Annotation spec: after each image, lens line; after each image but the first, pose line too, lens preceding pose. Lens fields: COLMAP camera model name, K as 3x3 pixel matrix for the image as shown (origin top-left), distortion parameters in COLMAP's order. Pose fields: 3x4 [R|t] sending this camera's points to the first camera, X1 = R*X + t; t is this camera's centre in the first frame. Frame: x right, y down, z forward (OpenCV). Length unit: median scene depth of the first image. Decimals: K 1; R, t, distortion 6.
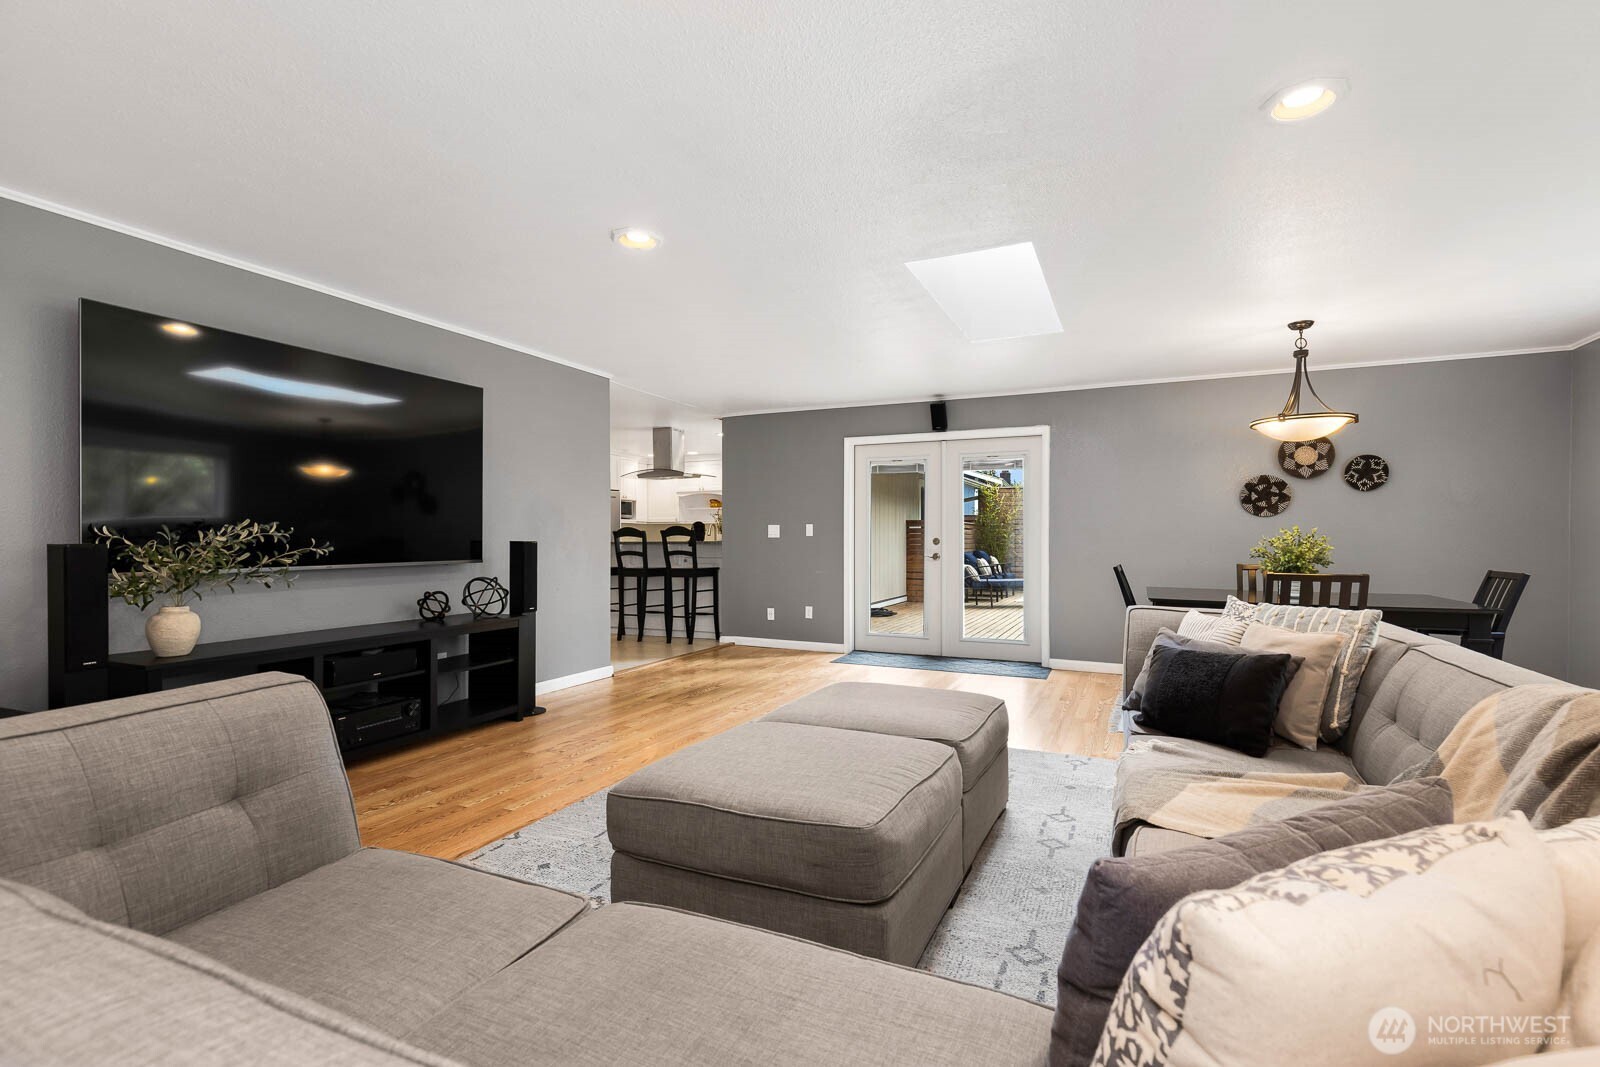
lens RADIAL K [[729.5, 0, 803.9], [0, 729.5, 541.8], [0, 0, 1]] dist [0.007467, -0.000161]
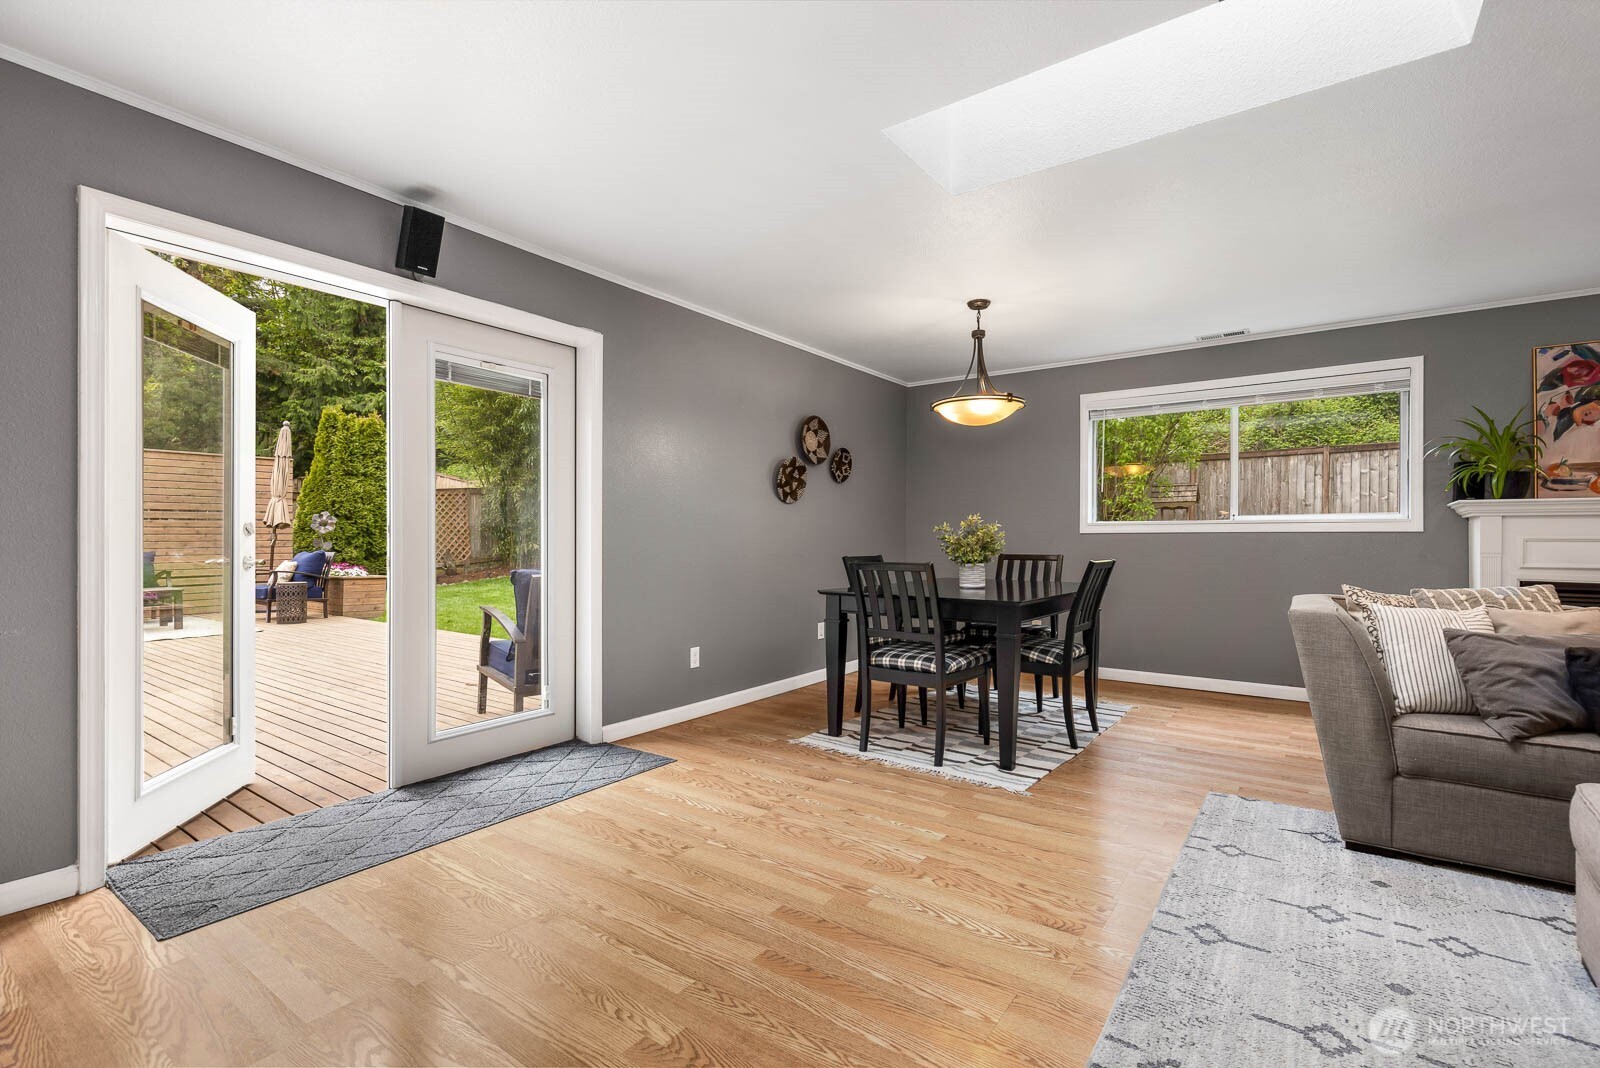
lens RADIAL K [[721.4, 0, 804.6], [0, 721.4, 540.4], [0, 0, 1]] dist [0.003185, -0.000084]
pose [[0.180229, -0.004026, 0.983616, -0.215235], [0.004654, 0.999984, 0.003240, 0.007726], [-0.983614, 0.003994, 0.180245, 0.743309]]
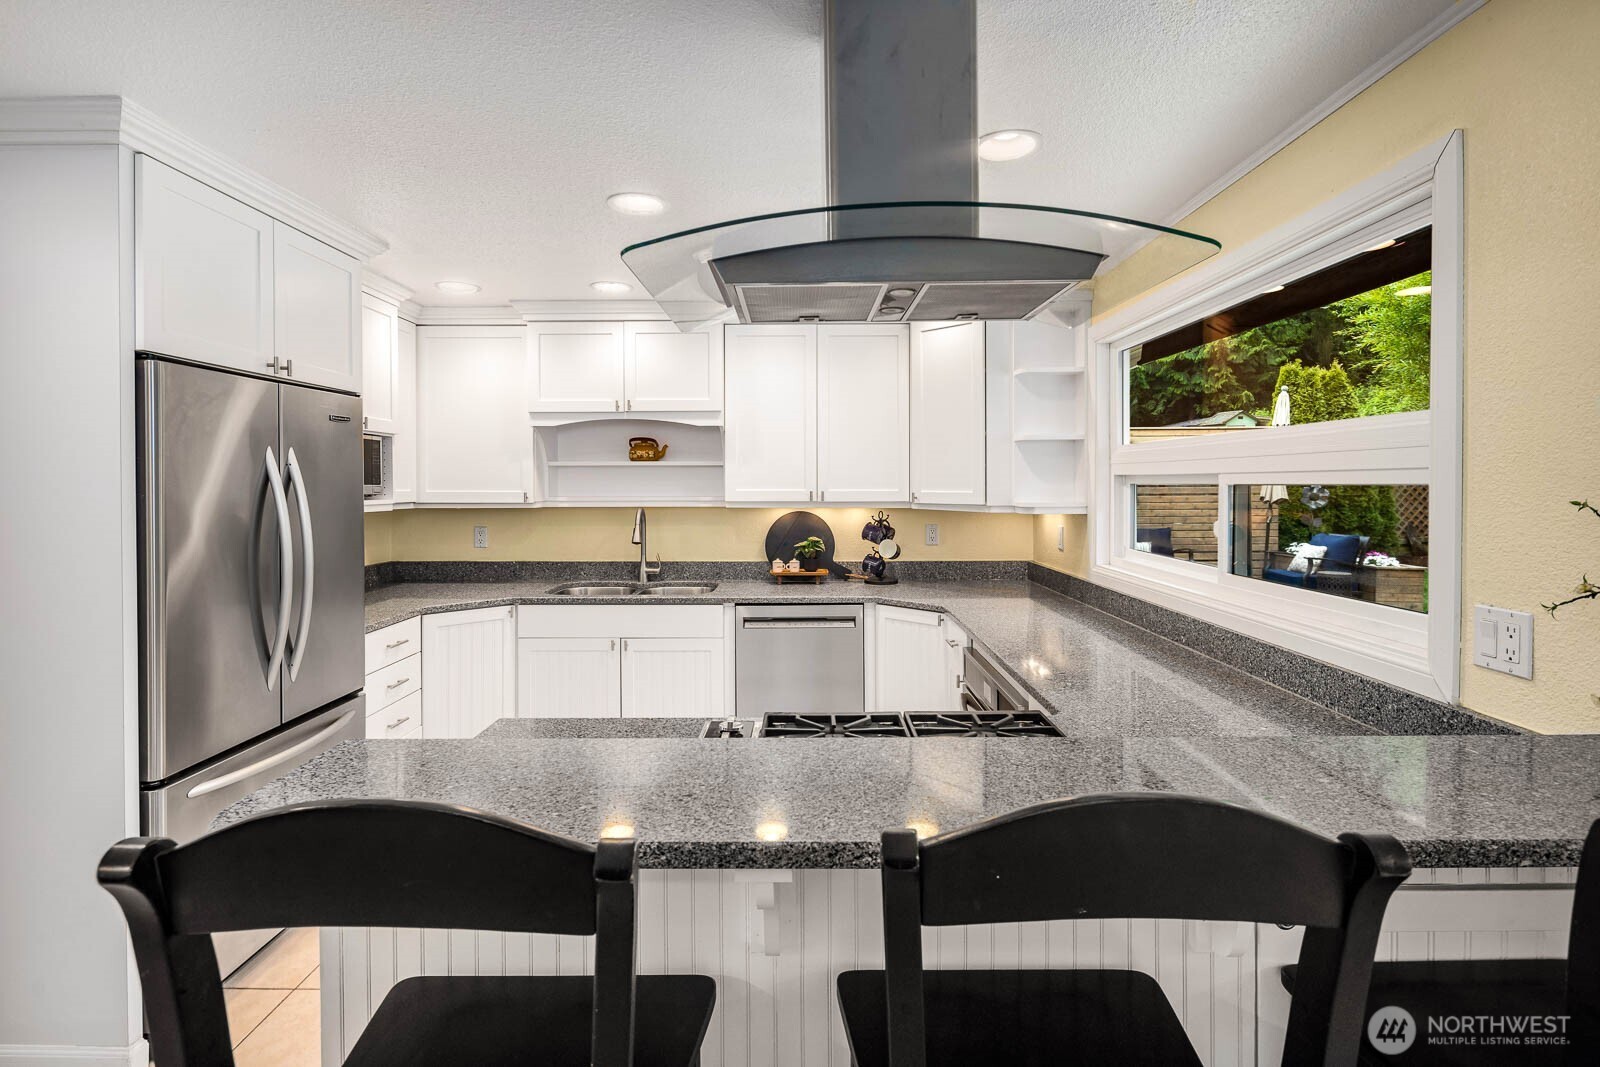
lens RADIAL K [[768.4, 0, 799.2], [0, 768.4, 485.4], [0, 0, 1]] dist [-0.000392, -0.000455]
pose [[0.907097, -0.003361, 0.420907, -0.388577], [0.004276, 0.999990, -0.001232, -0.064891], [-0.420899, 0.002917, 0.907103, 1.210020]]
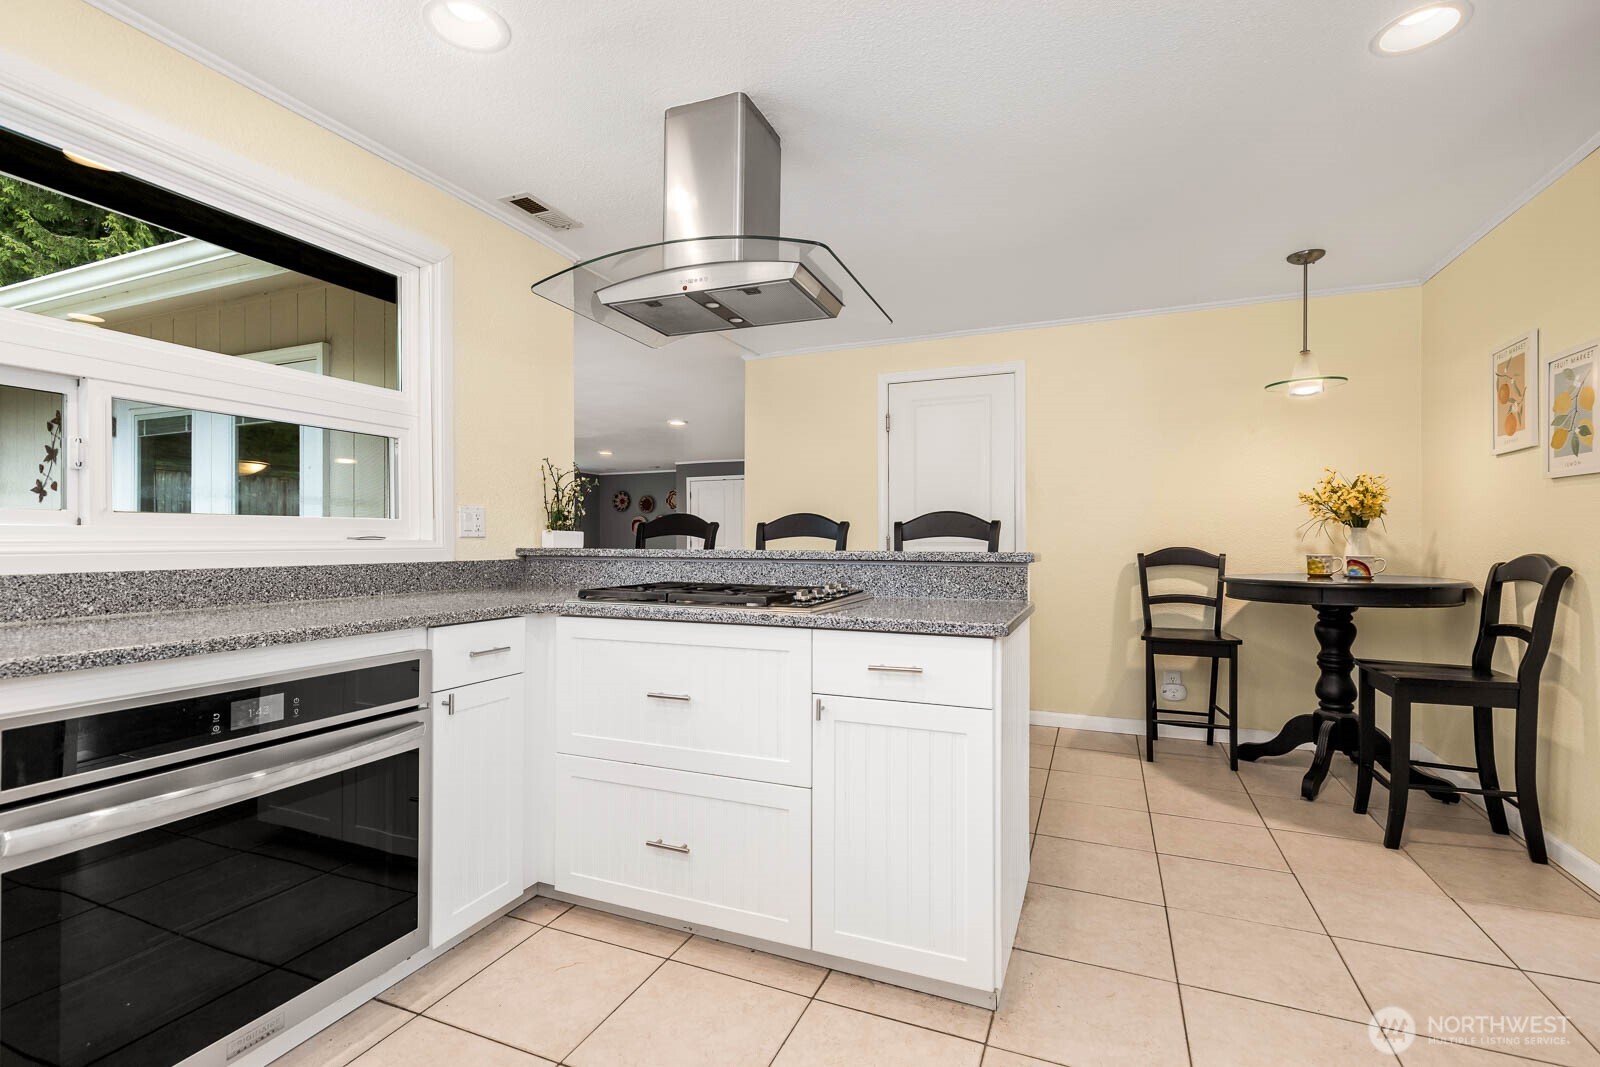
lens RADIAL K [[729.5, 0, 803.9], [0, 729.5, 541.8], [0, 0, 1]] dist [0.007467, -0.000161]
pose [[-0.998815, 0.000274, -0.048668, -0.285331], [-0.000007, 0.999983, 0.005765, -0.009876], [0.048669, 0.005759, -0.998798, 1.769137]]
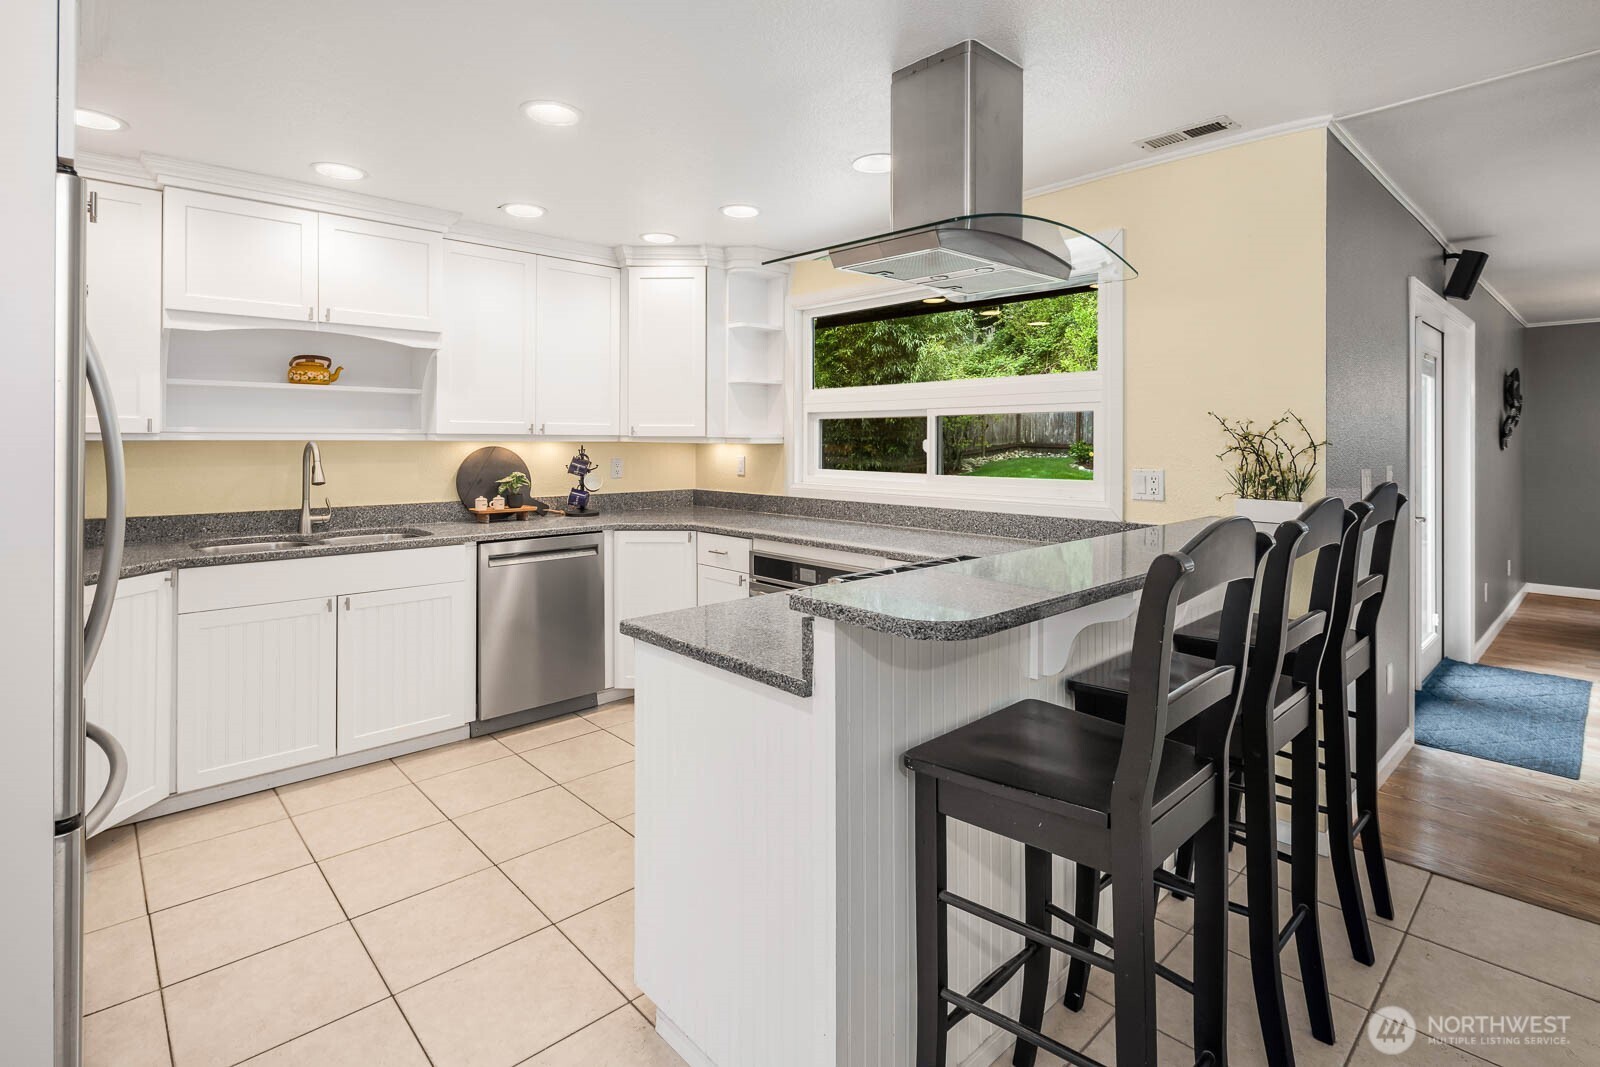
lens RADIAL K [[777.3, 0, 803.4], [0, 777.3, 436.8], [0, 0, 1]] dist [-0.001172, -0.001245]
pose [[0.369982, 0.005687, 0.929022, -0.612050], [0.003848, 0.999963, -0.007653, -0.044900], [-0.929031, 0.006406, 0.369947, 1.345626]]
